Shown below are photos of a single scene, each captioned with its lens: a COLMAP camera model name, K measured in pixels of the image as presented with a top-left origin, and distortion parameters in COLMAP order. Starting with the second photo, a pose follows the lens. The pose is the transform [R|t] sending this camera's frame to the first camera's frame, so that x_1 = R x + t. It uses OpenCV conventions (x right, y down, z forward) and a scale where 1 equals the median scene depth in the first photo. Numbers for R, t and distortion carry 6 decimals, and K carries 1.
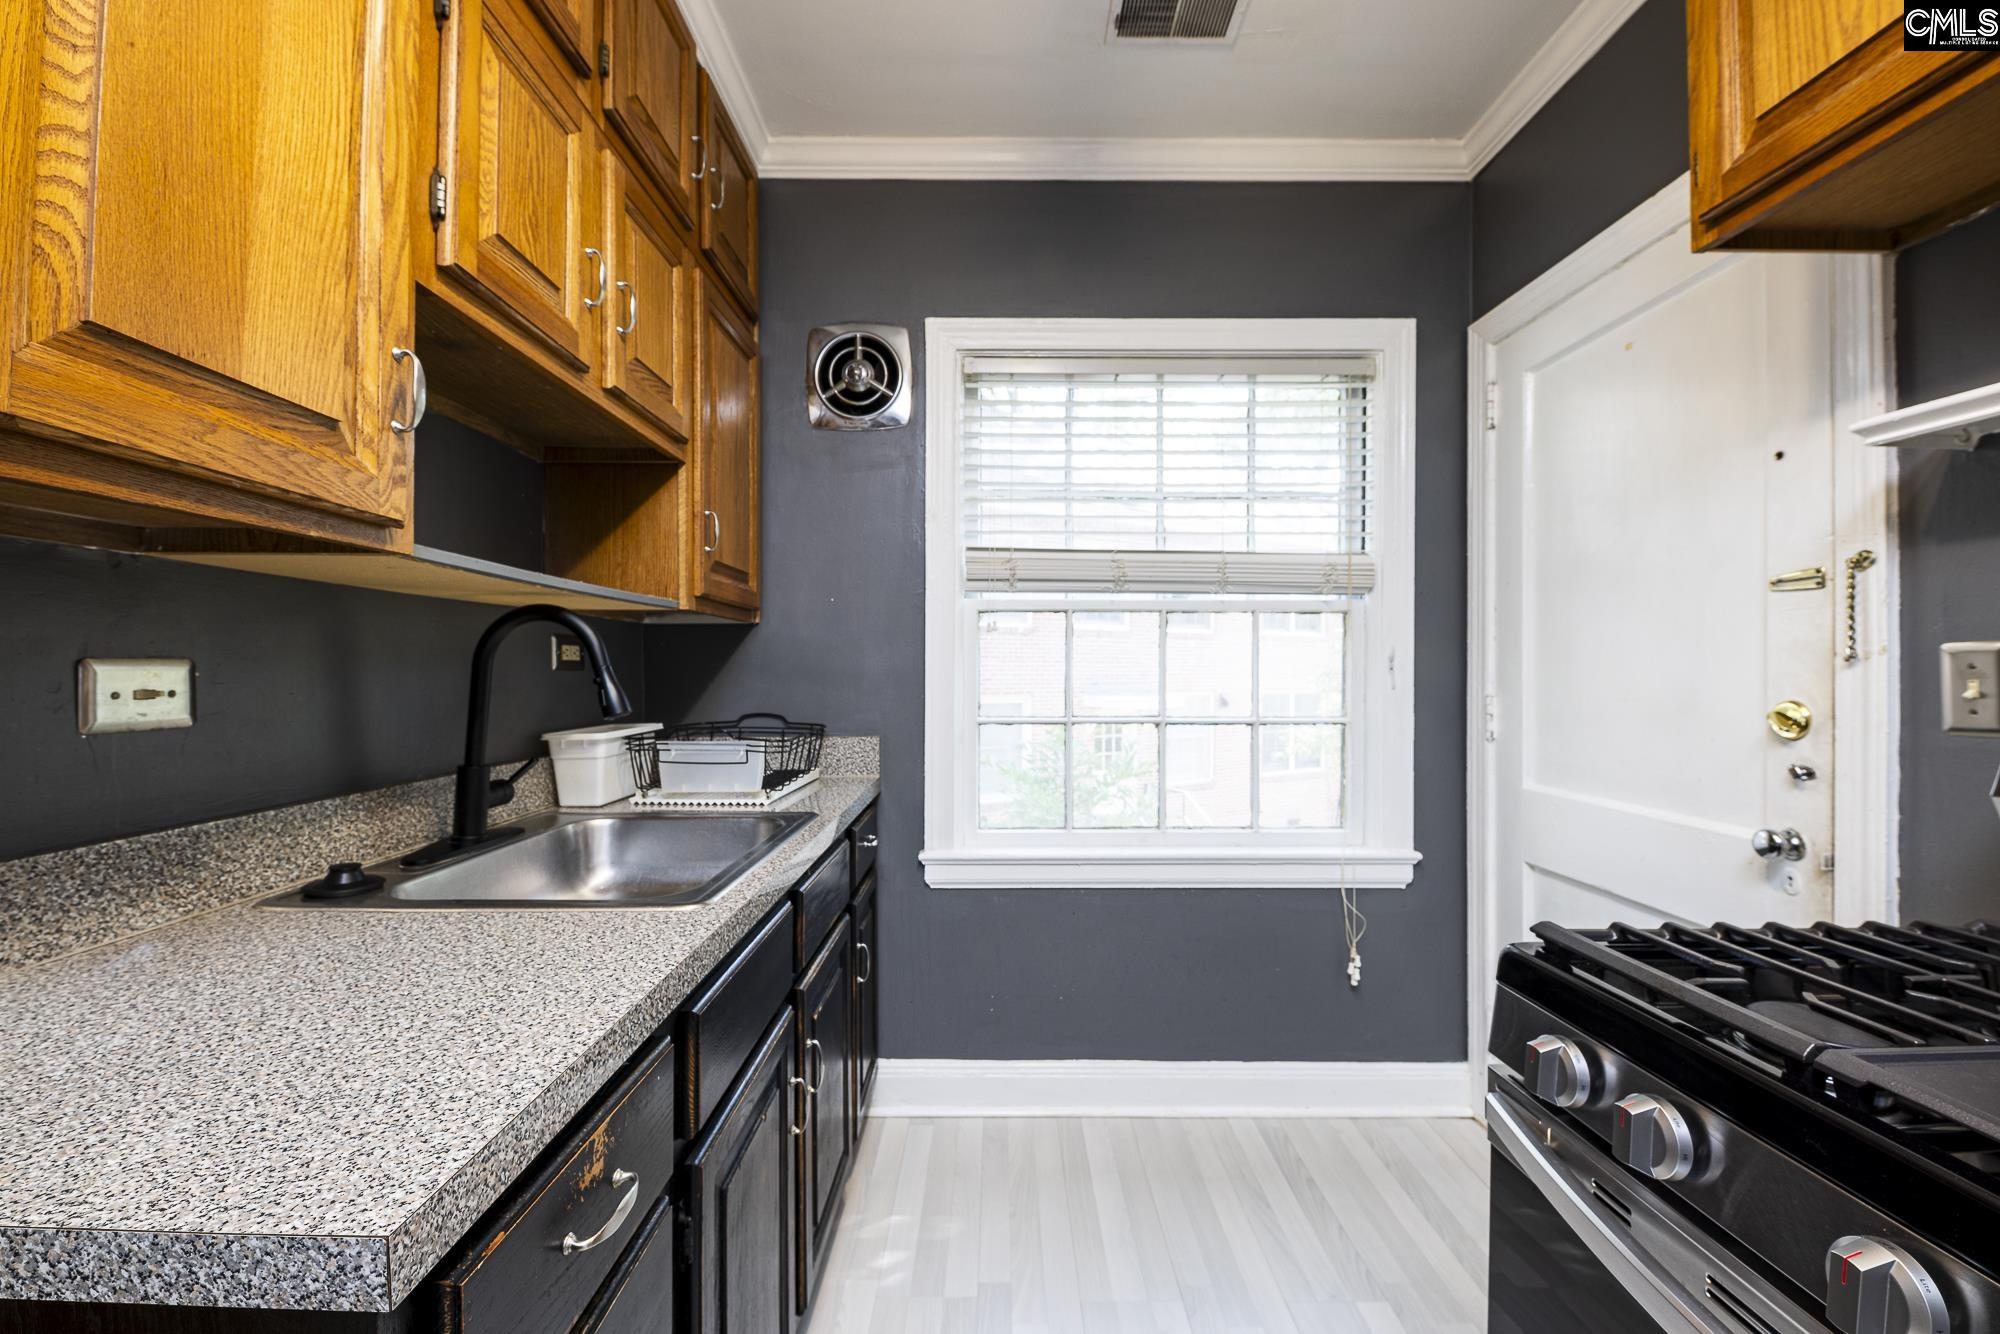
lens RADIAL K [[802.0, 0, 1005.0], [0, 802.0, 672.5], [0, 0, 1]] dist [0.001971, 0.000036]
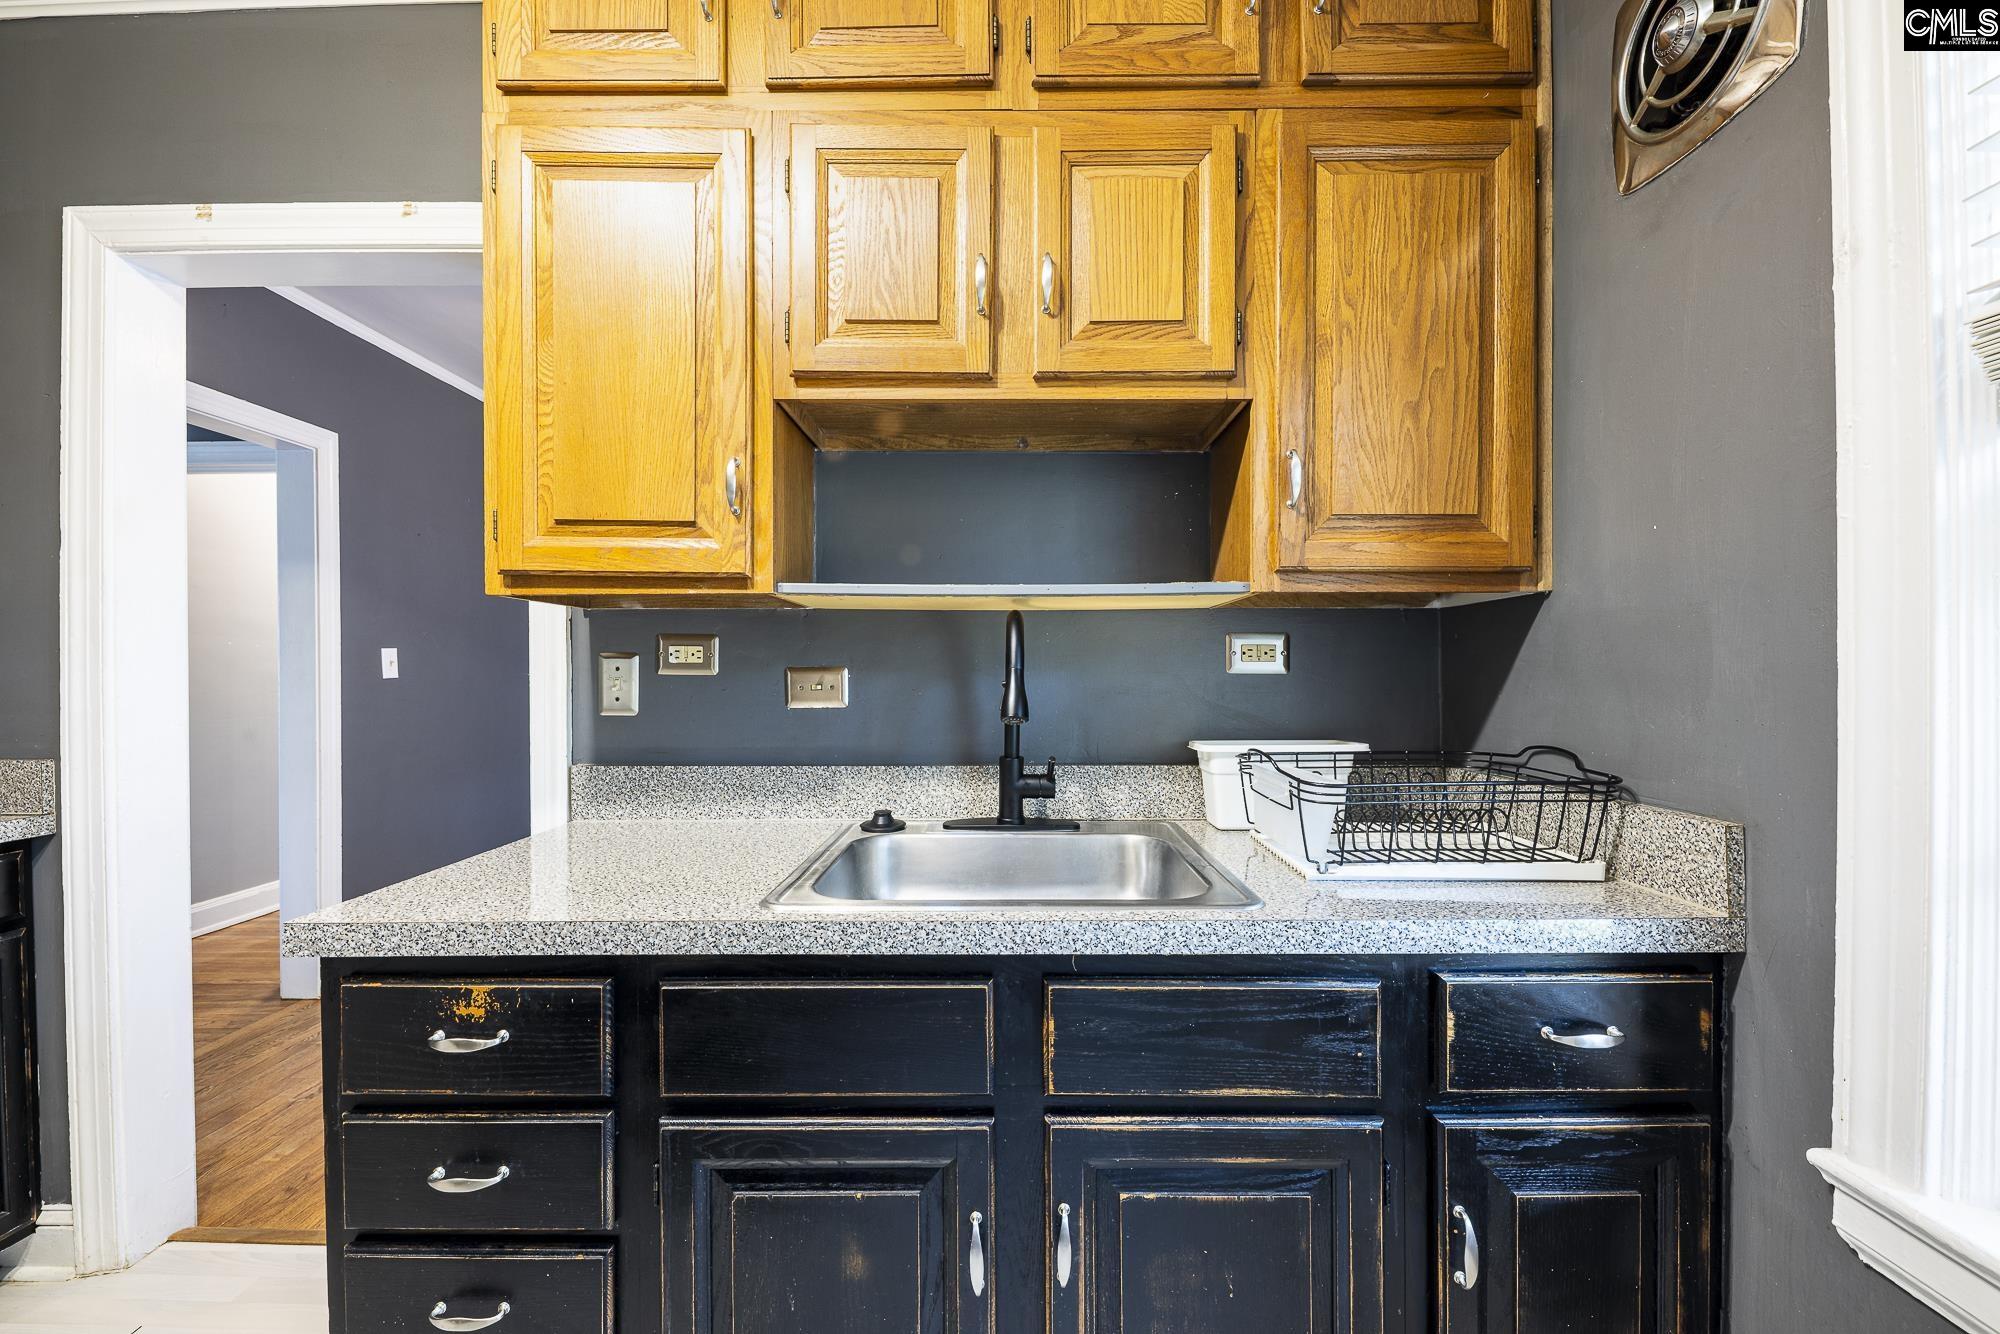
lens RADIAL K [[802.0, 0, 1005.0], [0, 802.0, 672.5], [0, 0, 1]] dist [0.001971, 0.000036]
pose [[-0.032208, -0.005924, -0.999464, 0.453692], [-0.001702, 0.999981, -0.005872, 0.002523], [0.999480, 0.001512, -0.032218, 0.981968]]
